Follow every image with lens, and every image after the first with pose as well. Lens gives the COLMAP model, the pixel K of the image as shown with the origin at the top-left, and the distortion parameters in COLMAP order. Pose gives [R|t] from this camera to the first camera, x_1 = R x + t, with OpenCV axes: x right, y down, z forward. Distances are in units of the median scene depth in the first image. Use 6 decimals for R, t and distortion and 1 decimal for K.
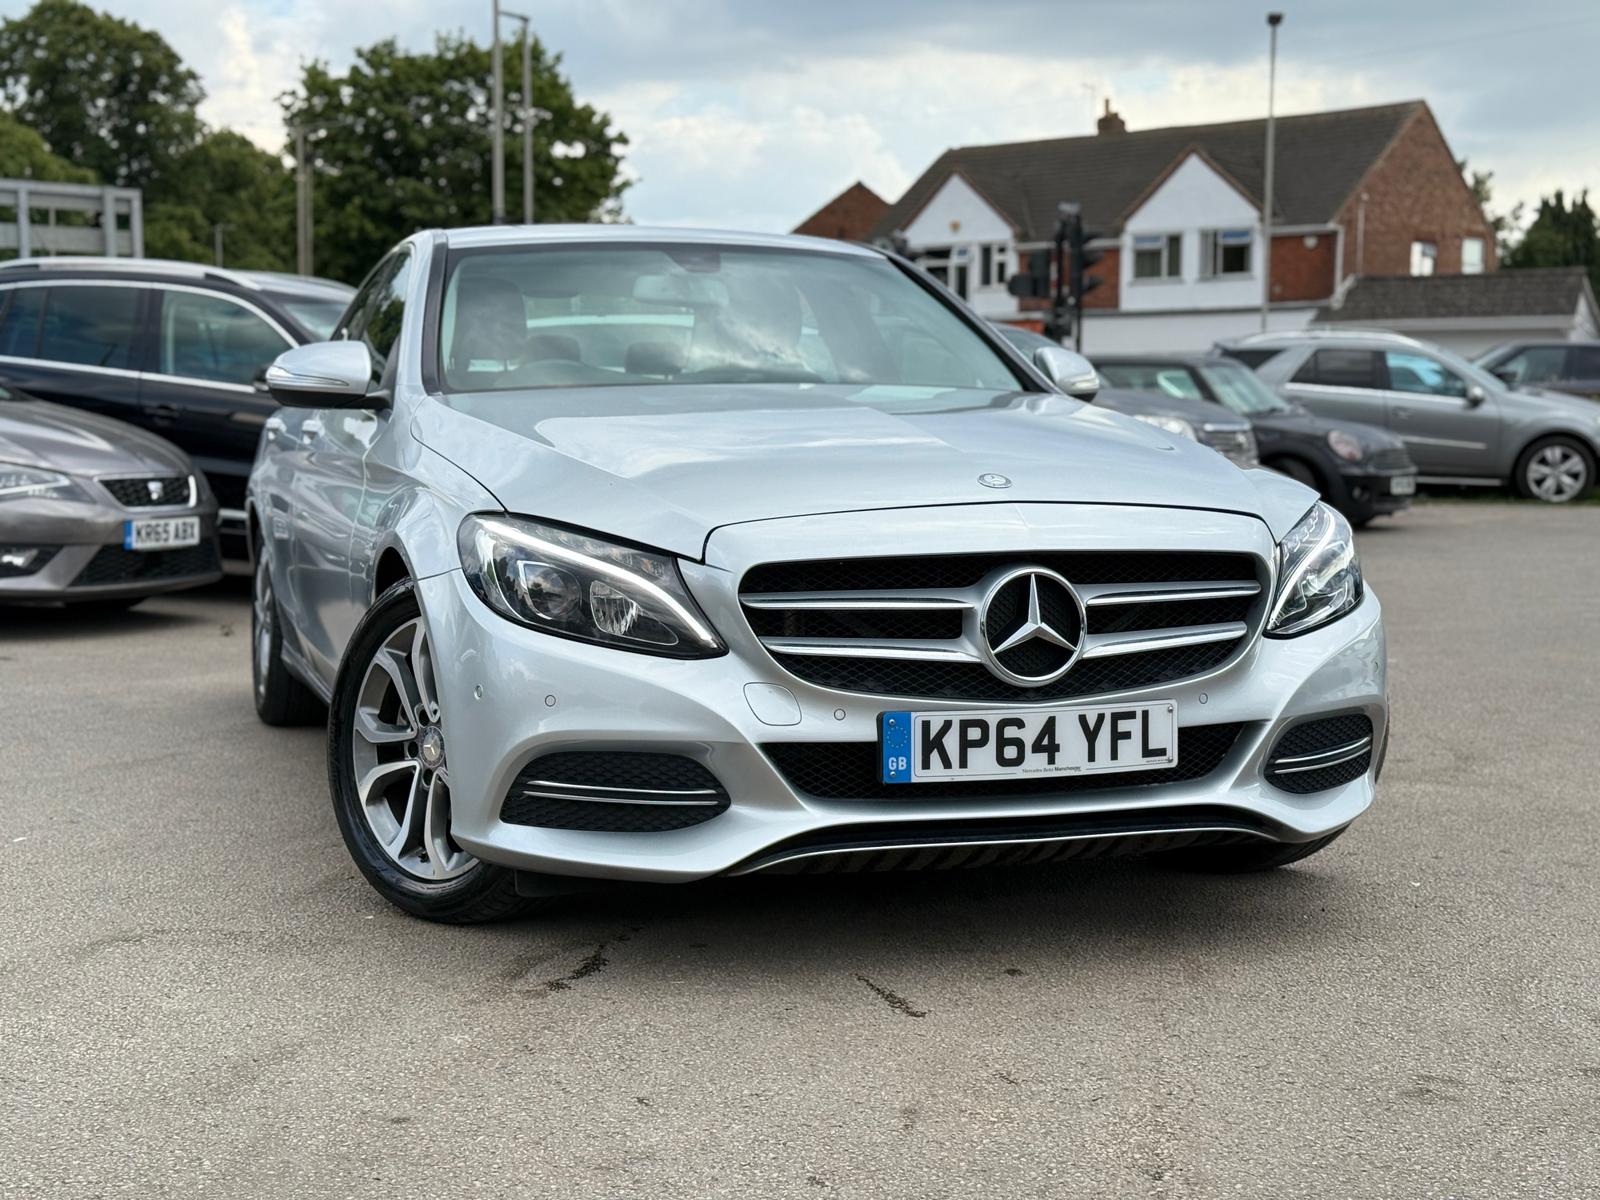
lens RADIAL K [[2198.6, 0, 795.2], [0, 2198.6, 609.3], [0, 0, 1]] dist [0.096602, 0.000000]
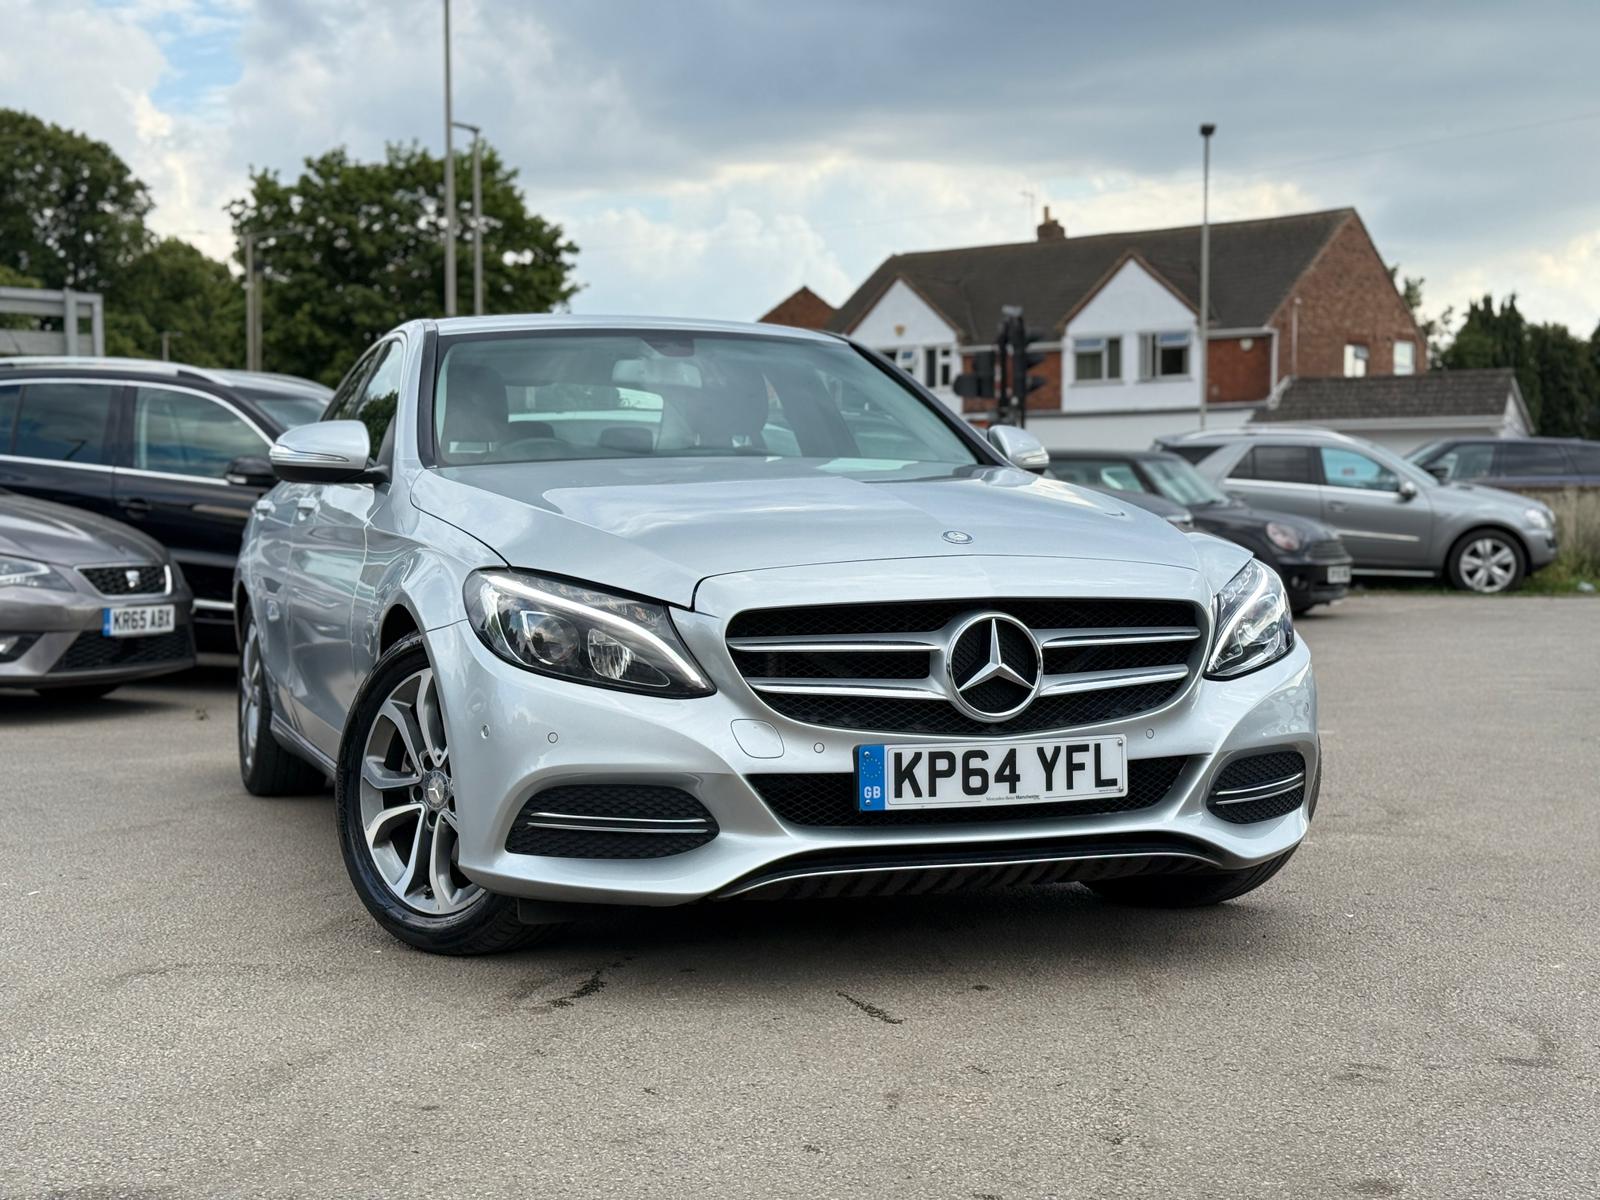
lens RADIAL K [[2198.6, 0, 808.3], [0, 2198.6, 593.2], [0, 0, 1]] dist [0.096602, 0.000000]
pose [[0.999516, -0.008105, 0.030019, -0.016677], [0.009708, 0.998514, -0.053630, 0.028328], [-0.029540, 0.053895, 0.998110, -0.089740]]
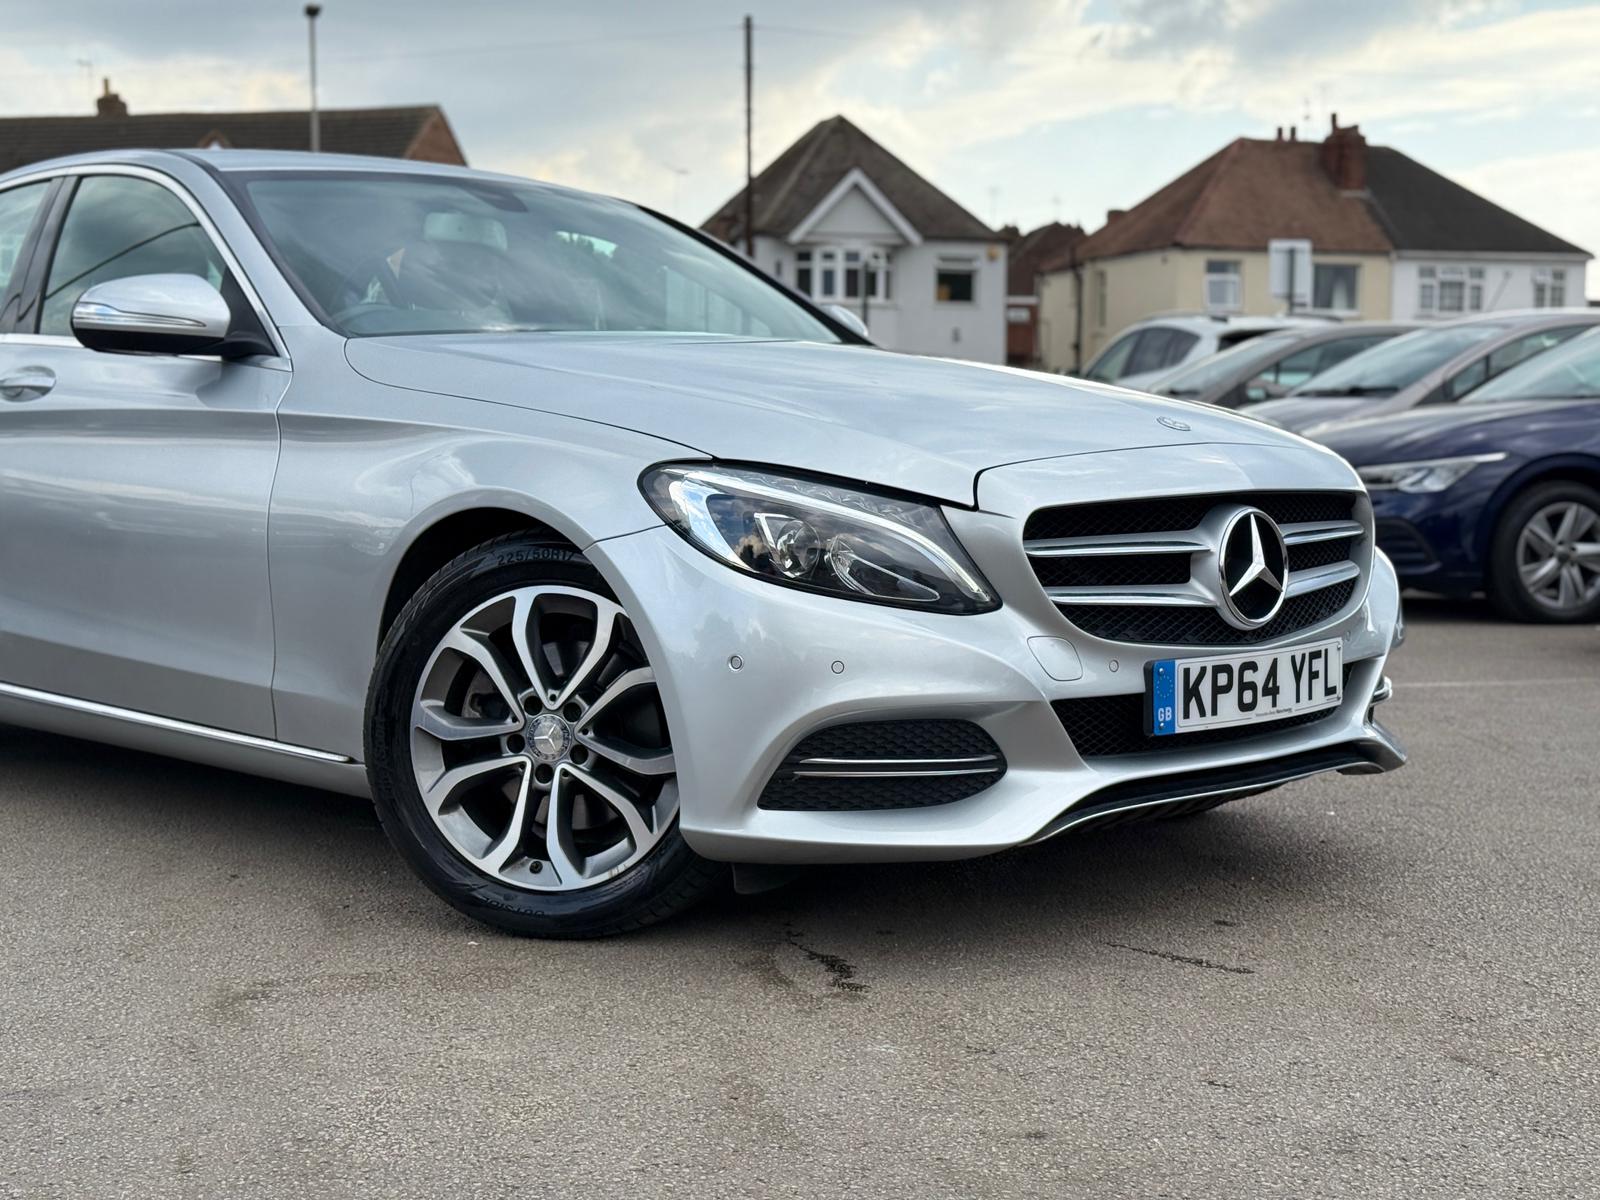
lens RADIAL K [[2198.6, 0, 791.8], [0, 2198.6, 607.6], [0, 0, 1]] dist [0.096602, 0.000000]
pose [[0.898091, -0.040156, 0.437972, -0.495206], [0.040289, 0.999148, 0.008994, 0.008201], [-0.437960, 0.009568, 0.898944, 0.200794]]
